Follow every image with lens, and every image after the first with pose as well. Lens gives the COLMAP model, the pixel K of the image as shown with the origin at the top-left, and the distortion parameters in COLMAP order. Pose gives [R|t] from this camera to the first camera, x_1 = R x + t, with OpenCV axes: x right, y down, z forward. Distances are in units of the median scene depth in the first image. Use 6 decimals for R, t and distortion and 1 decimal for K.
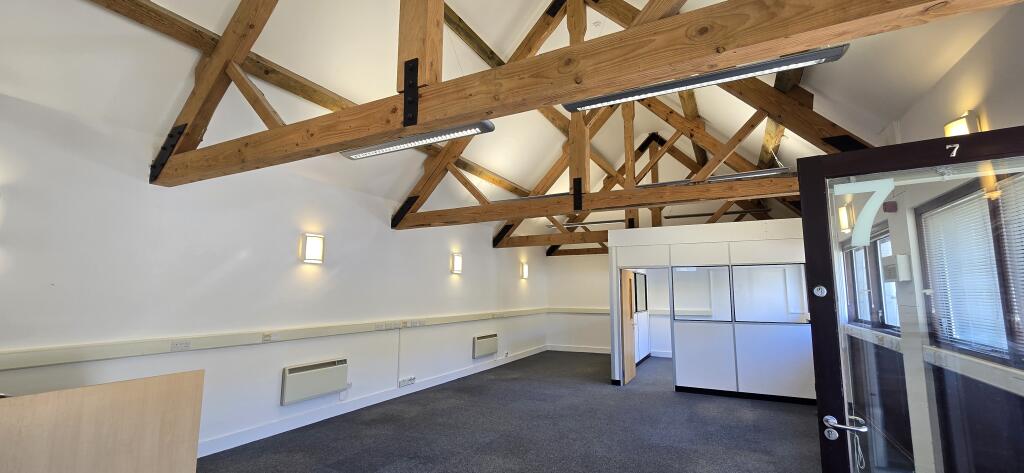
lens RADIAL K [[421.5, 0, 515.8], [0, 421.5, 240.3], [0, 0, 1]] dist [0.000052, 0.000822]
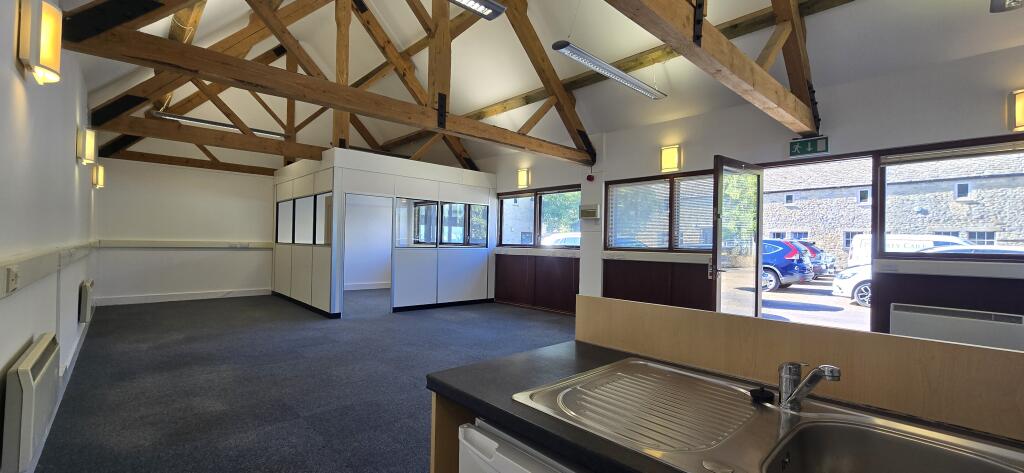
lens RADIAL K [[421.5, 0, 511.7], [0, 421.5, 240.8], [0, 0, 1]] dist [0.000052, 0.000822]
pose [[0.346059, 0.011192, 0.938146, -0.528614], [-0.137669, 0.989711, 0.038976, 0.093450], [-0.928058, -0.142641, 0.344039, 0.374283]]
